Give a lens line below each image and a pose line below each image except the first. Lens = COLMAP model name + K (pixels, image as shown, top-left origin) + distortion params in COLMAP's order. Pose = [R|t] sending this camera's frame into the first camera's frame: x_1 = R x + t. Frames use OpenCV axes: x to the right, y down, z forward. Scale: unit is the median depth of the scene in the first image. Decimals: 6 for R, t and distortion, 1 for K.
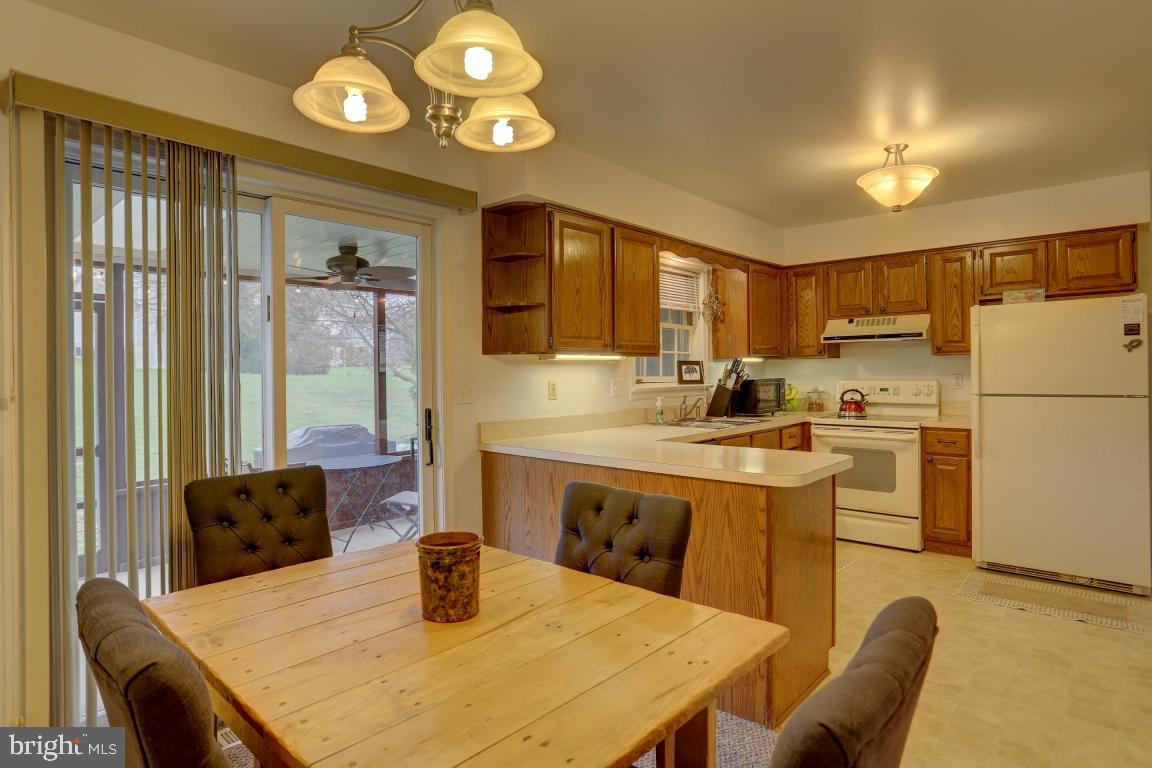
lens RADIAL K [[634.2, 0, 578.1], [0, 634.2, 373.7], [0, 0, 1]] dist [-0.070426, 0.043062]
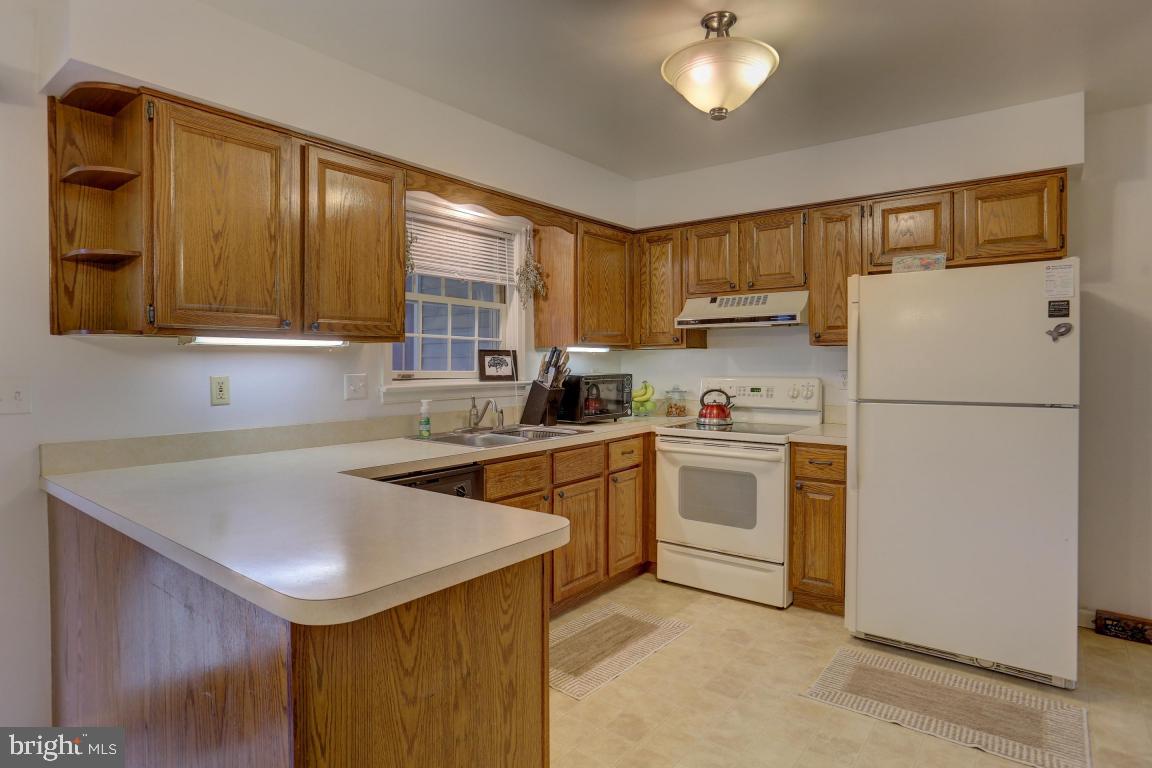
lens RADIAL K [[634.2, 0, 578.1], [0, 634.2, 373.7], [0, 0, 1]] dist [-0.070426, 0.043062]
pose [[0.997218, 0.007359, 0.074181, 0.231614], [-0.008354, 0.999879, 0.013116, -0.002994], [-0.074075, -0.013699, 0.997159, 0.259834]]
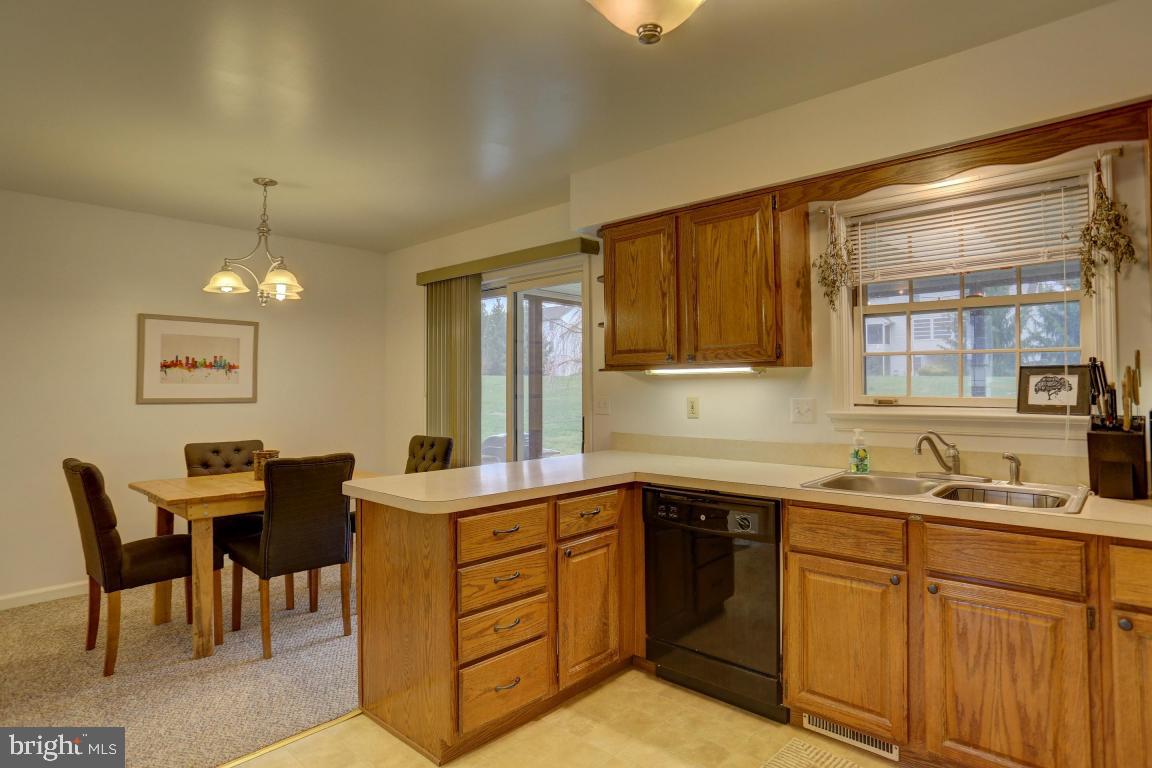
lens RADIAL K [[634.2, 0, 578.1], [0, 634.2, 373.7], [0, 0, 1]] dist [-0.070426, 0.043062]
pose [[-0.026866, -0.013063, -0.999554, 0.700903], [0.001251, 0.999913, -0.013101, -0.008885], [0.999638, -0.001602, -0.026847, 0.696155]]
